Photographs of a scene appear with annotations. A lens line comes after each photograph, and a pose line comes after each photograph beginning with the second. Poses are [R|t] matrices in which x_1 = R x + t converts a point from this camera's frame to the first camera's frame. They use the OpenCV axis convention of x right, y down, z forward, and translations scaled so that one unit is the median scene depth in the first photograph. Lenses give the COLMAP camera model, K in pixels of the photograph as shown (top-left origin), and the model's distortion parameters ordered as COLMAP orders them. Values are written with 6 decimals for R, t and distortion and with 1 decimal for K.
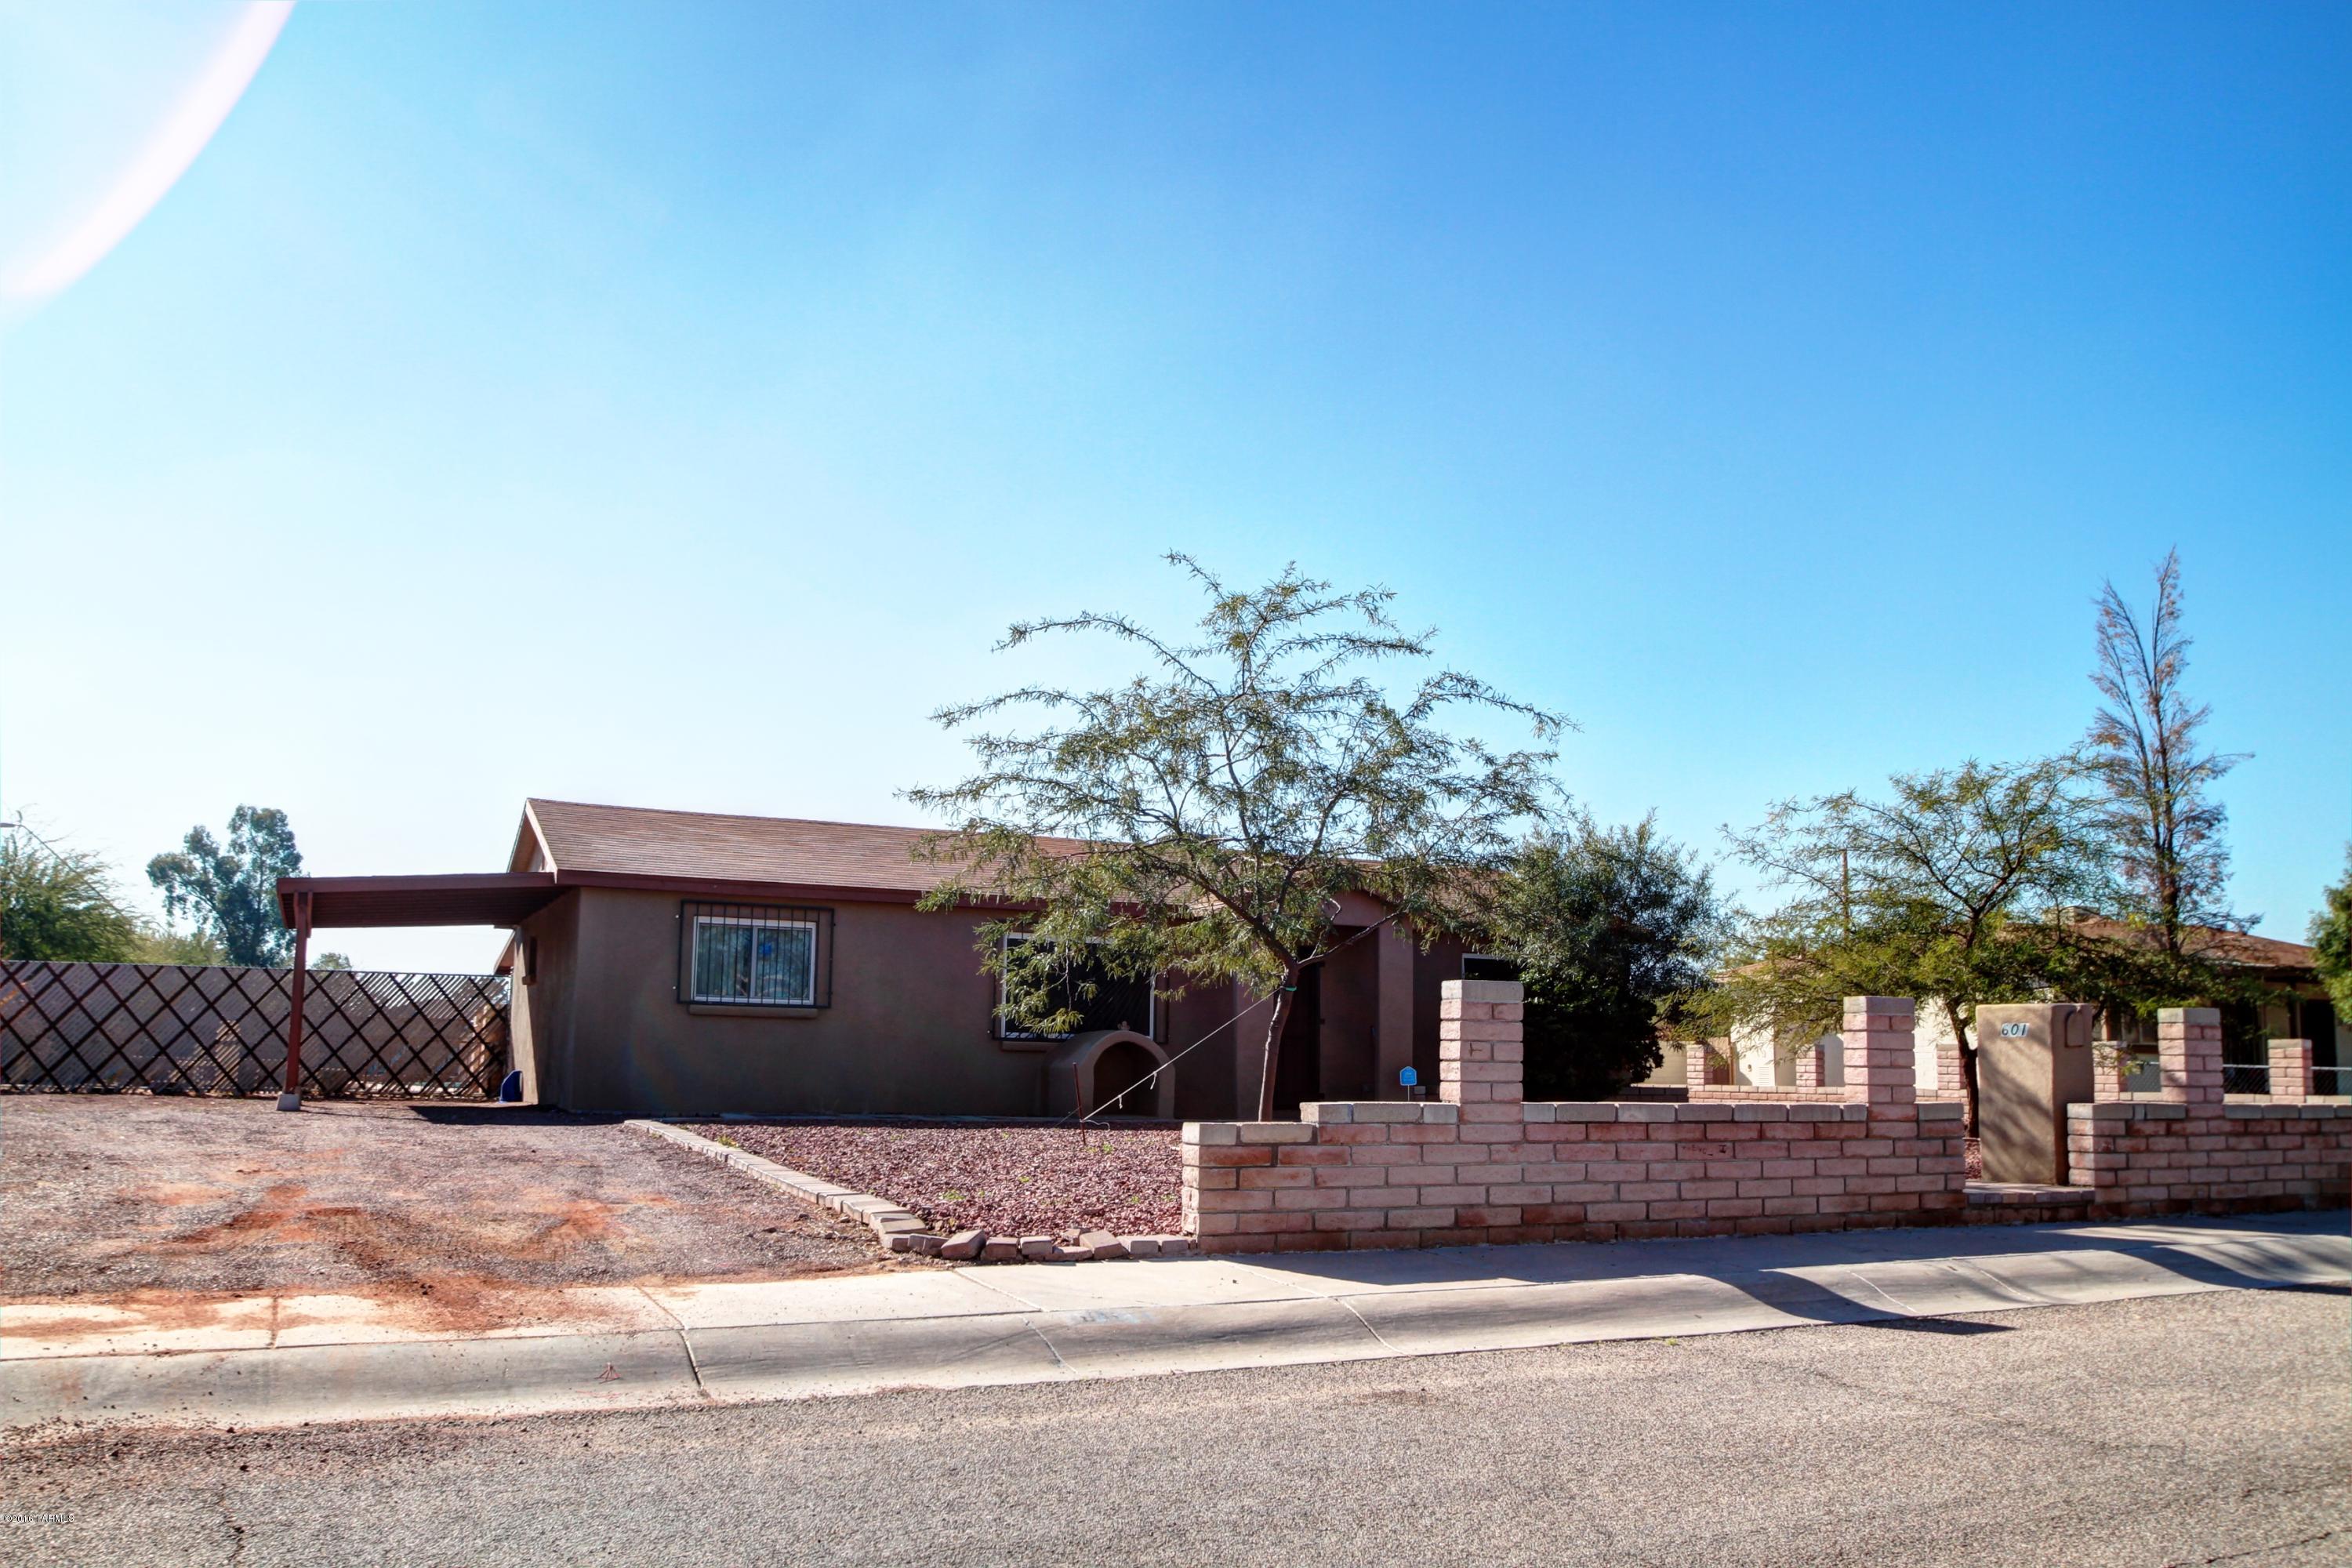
lens RADIAL K [[1892.9, 0, 1168.5], [0, 1892.9, 887.8], [0, 0, 1]] dist [-0.067722, 0.004018]
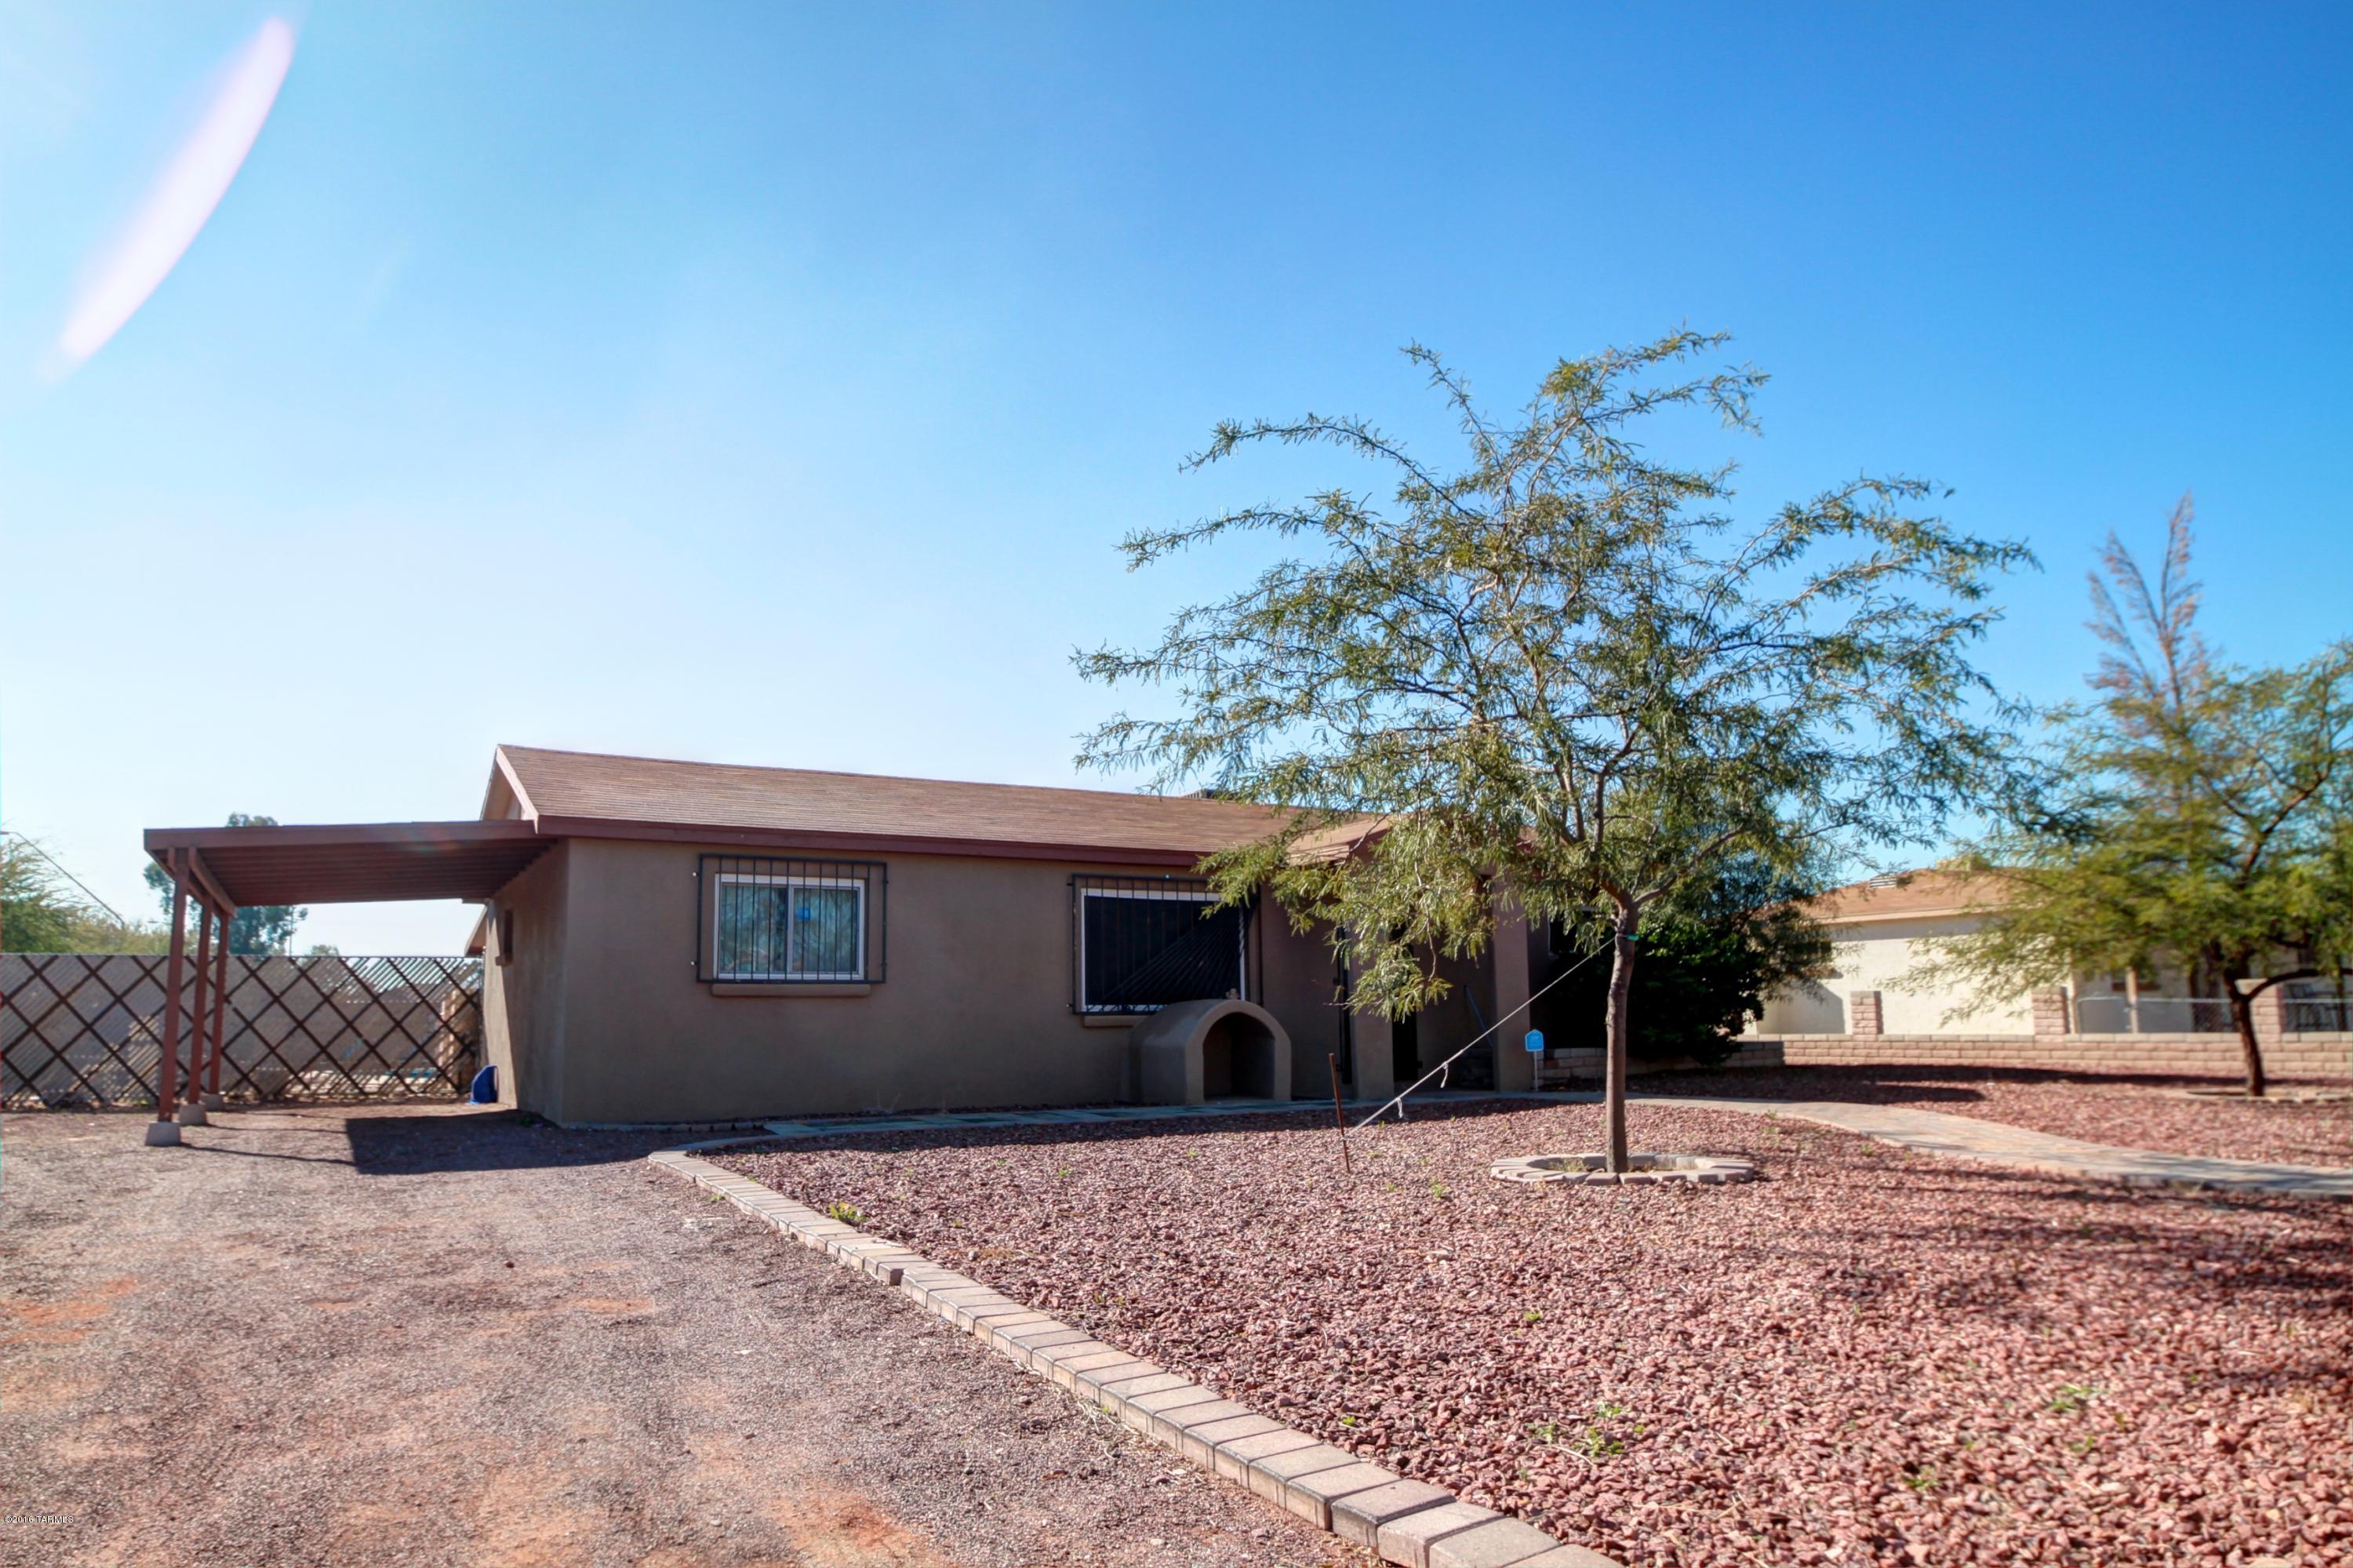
lens RADIAL K [[1477.9, 0, 1185.0], [0, 1477.9, 853.9], [0, 0, 1]] dist [-0.031418, -0.004757]
pose [[0.994336, -0.019256, 0.104525, -0.102847], [0.020922, 0.999670, -0.014872, 0.017572], [-0.104204, 0.016975, 0.994411, 0.307925]]
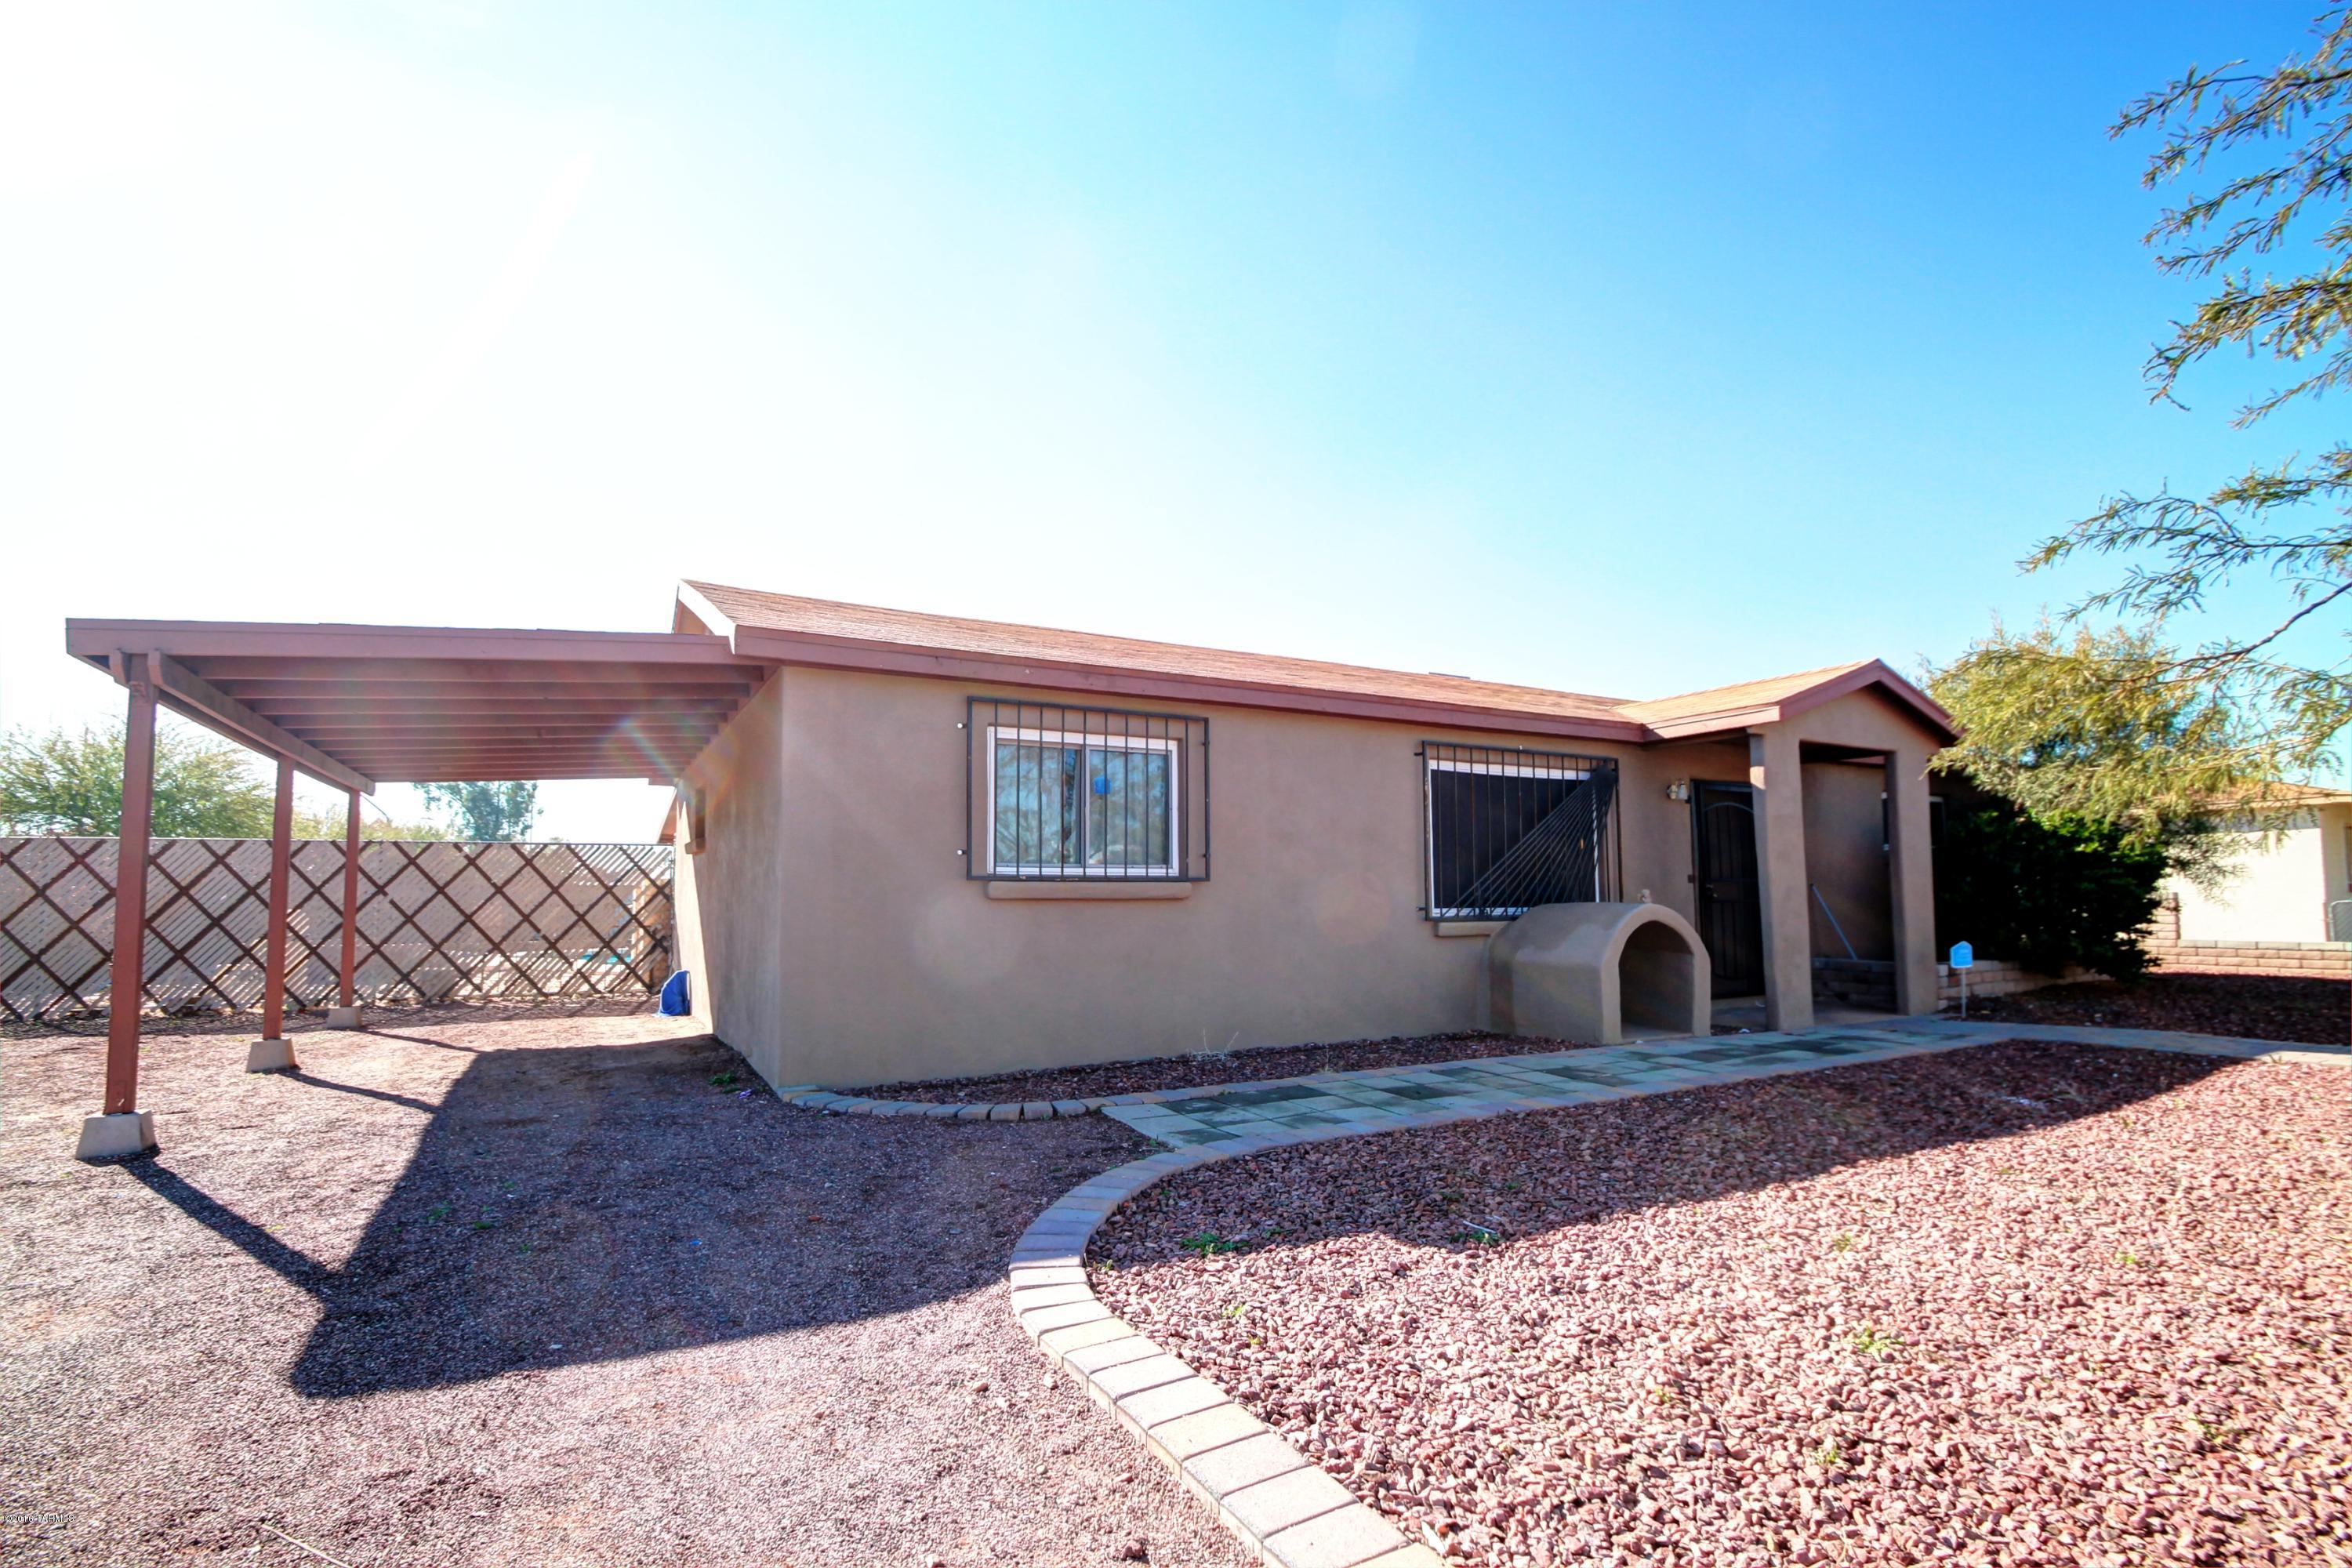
lens RADIAL K [[1097.7, 0, 1190.5], [0, 1097.7, 824.9], [0, 0, 1]] dist [0.006801, -0.015949]
pose [[0.996085, -0.017798, 0.086595, -0.192506], [0.015090, 0.999379, 0.031827, 0.030671], [-0.087108, -0.030396, 0.995735, 0.577766]]
